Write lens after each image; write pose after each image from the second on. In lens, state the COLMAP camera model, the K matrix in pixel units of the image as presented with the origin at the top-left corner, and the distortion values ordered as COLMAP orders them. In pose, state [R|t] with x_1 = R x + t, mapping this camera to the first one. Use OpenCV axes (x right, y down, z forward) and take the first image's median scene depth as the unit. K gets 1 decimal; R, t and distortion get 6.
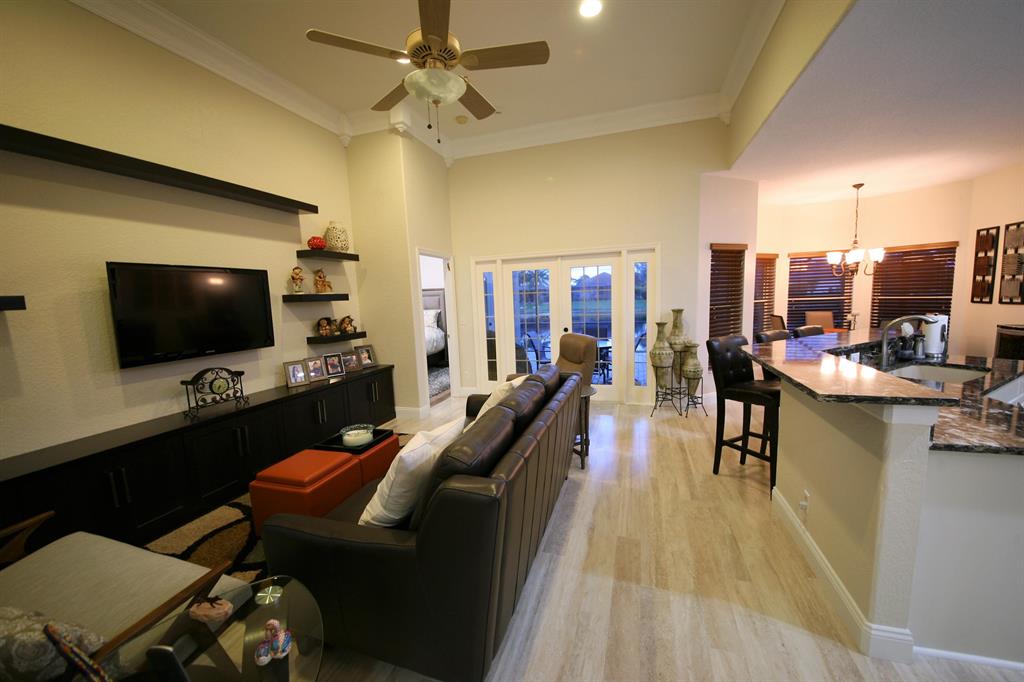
lens RADIAL K [[380.3, 0, 514.7], [0, 380.3, 343.2], [0, 0, 1]] dist [-0.008234, -0.007340]
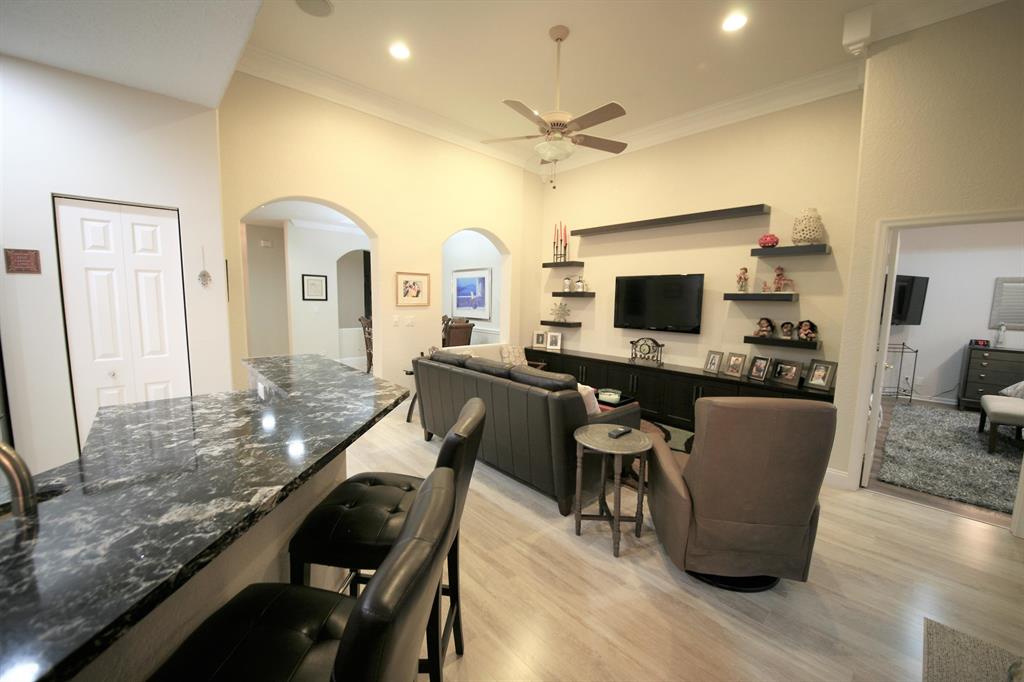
lens RADIAL K [[384.1, 0, 512.0], [0, 384.1, 341.0], [0, 0, 1]] dist [0.012316, -0.017208]
pose [[-0.472624, 0.125543, -0.872276, 0.740070], [-0.109010, 0.973871, 0.199230, -0.151437], [0.874496, 0.189248, -0.446589, 0.995726]]
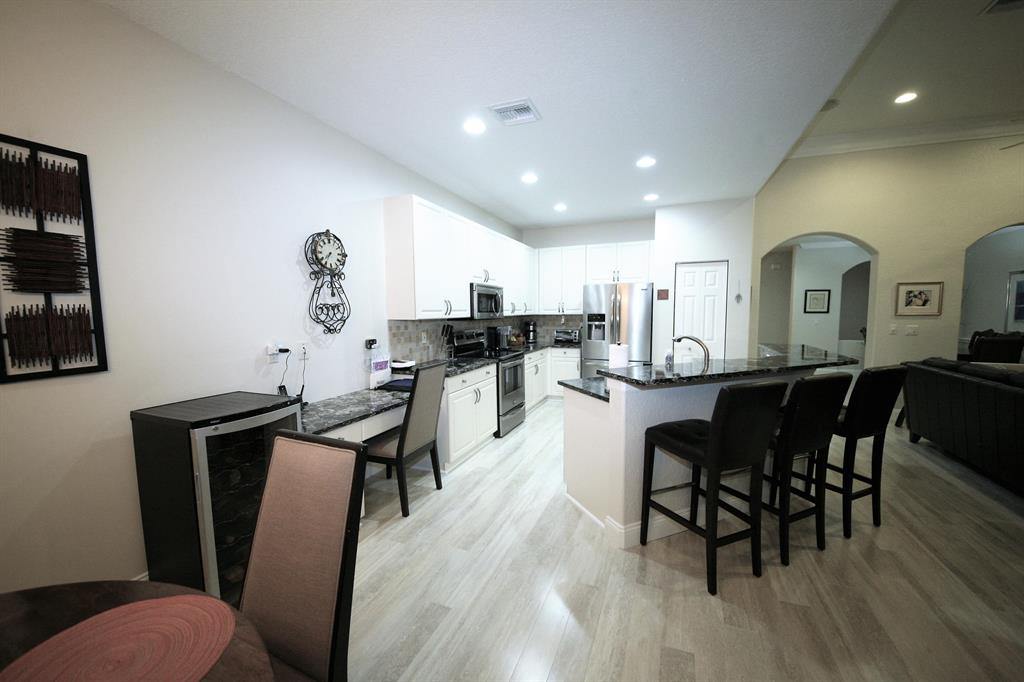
lens RADIAL K [[384.1, 0, 512.0], [0, 384.1, 341.0], [0, 0, 1]] dist [0.012316, -0.017208]
pose [[-0.996461, 0.036634, 0.075649, 1.023030], [0.051011, 0.978897, 0.197883, -0.210869], [-0.066803, 0.201041, -0.977302, 1.460324]]
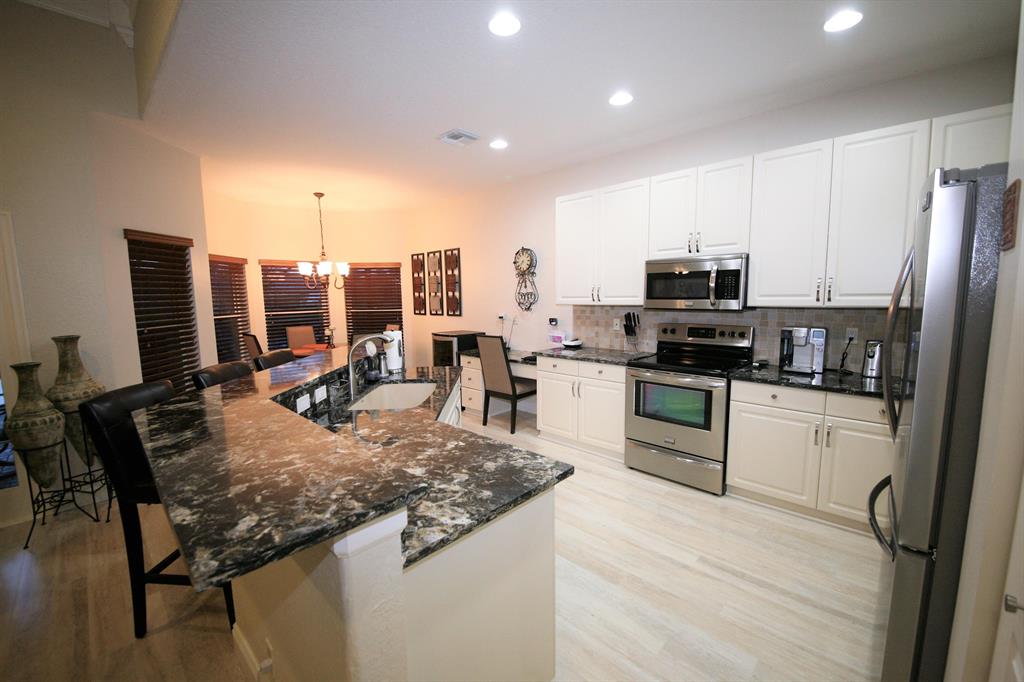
lens RADIAL K [[410.9, 0, 512.0], [0, 410.9, 341.0], [0, 0, 1]] dist [0.018363, -0.021264]
pose [[0.431167, -0.072045, 0.899391, 0.213241], [0.109603, 0.993607, 0.027049, -0.033606], [-0.895590, 0.086914, 0.436307, 0.178211]]
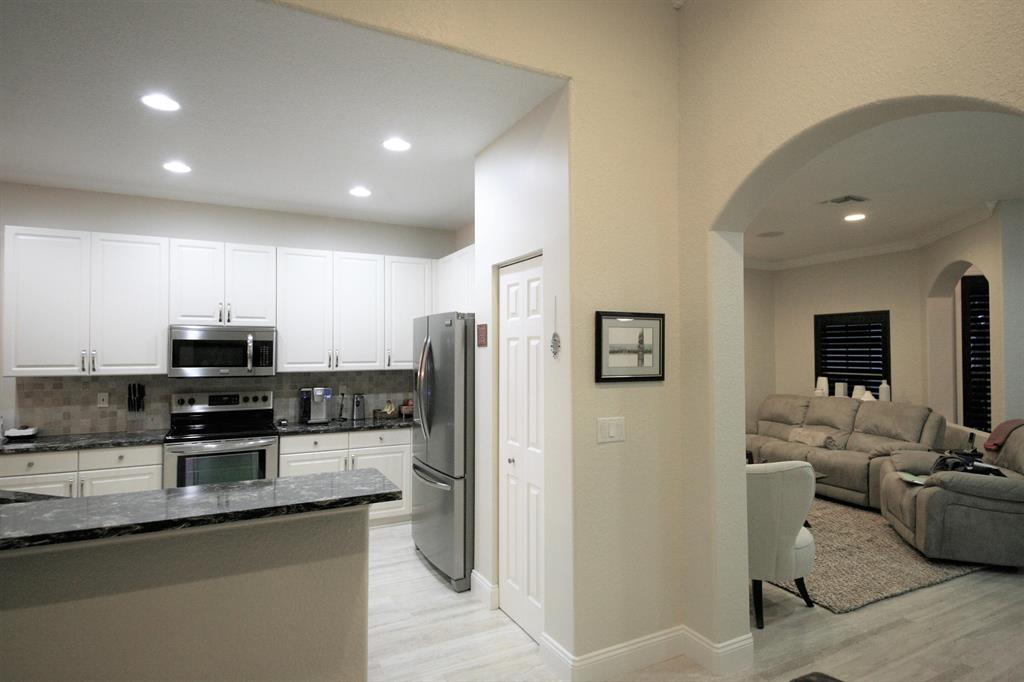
lens RADIAL K [[555.7, 0, 510.3], [0, 555.7, 339.8], [0, 0, 1]] dist [0.061238, -0.045820]
pose [[-0.708585, 0.051302, 0.703758, -0.134628], [0.114215, 0.992540, 0.042645, -0.097550], [-0.696320, 0.110598, -0.709159, 0.649681]]
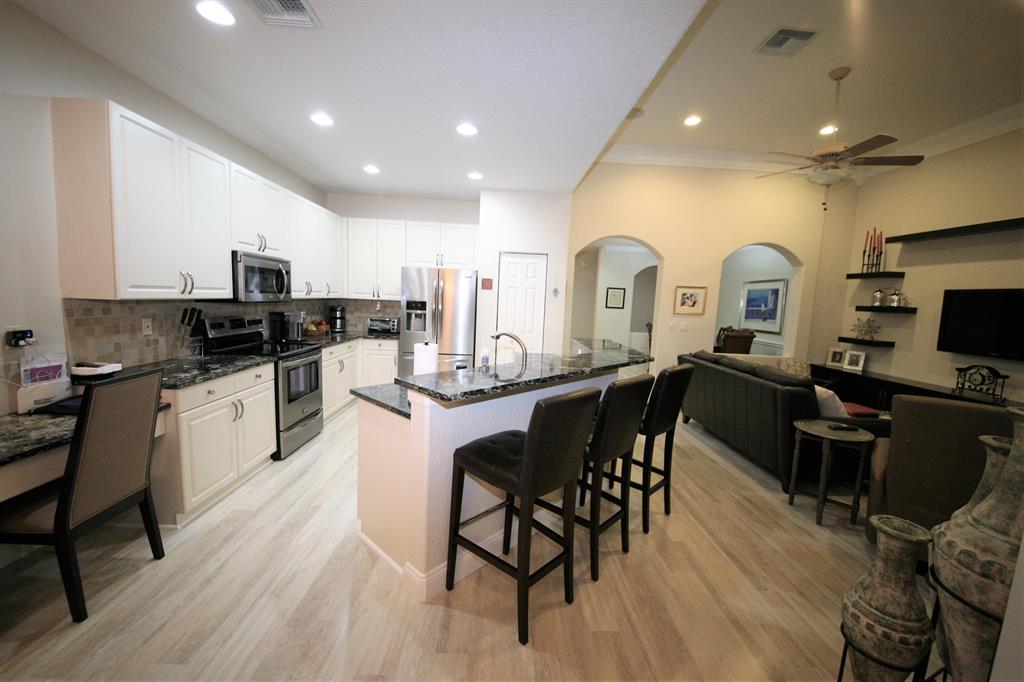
lens RADIAL K [[384.1, 0, 512.0], [0, 384.1, 341.0], [0, 0, 1]] dist [0.012316, -0.017208]
pose [[-0.940778, 0.032801, -0.337434, 0.949952], [-0.050437, 0.970691, 0.234977, -0.195723], [0.335251, 0.238081, -0.911550, 1.308279]]
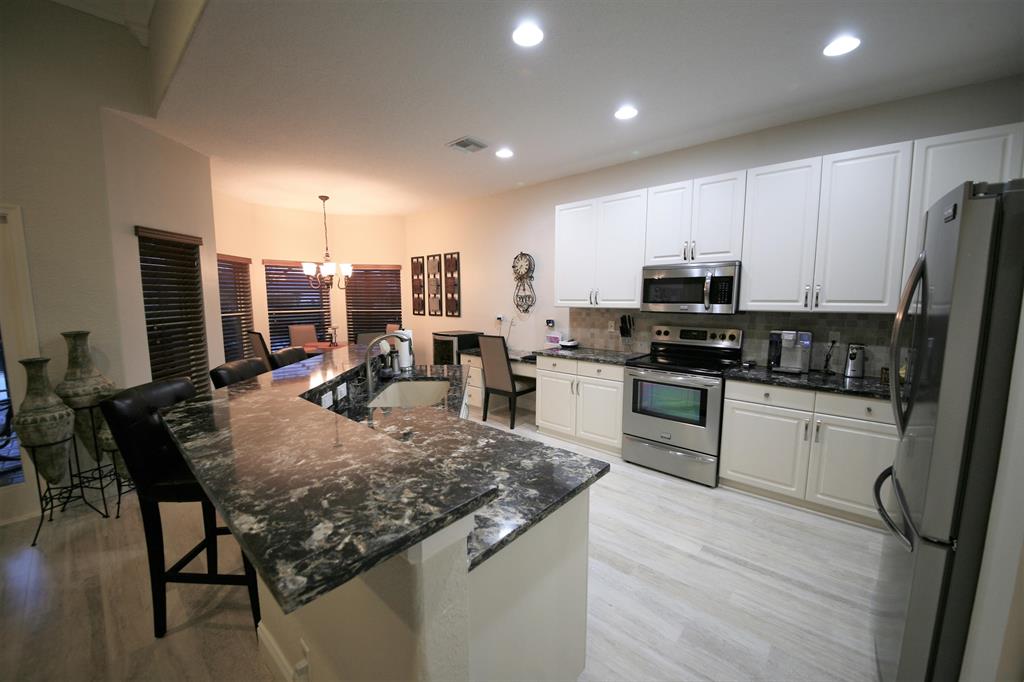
lens RADIAL K [[384.1, 0, 512.0], [0, 384.1, 341.0], [0, 0, 1]] dist [0.012316, -0.017208]
pose [[0.392564, -0.067436, 0.917249, 0.210315], [0.098885, 0.994622, 0.030804, -0.037507], [-0.914393, 0.078610, 0.397122, 0.233618]]
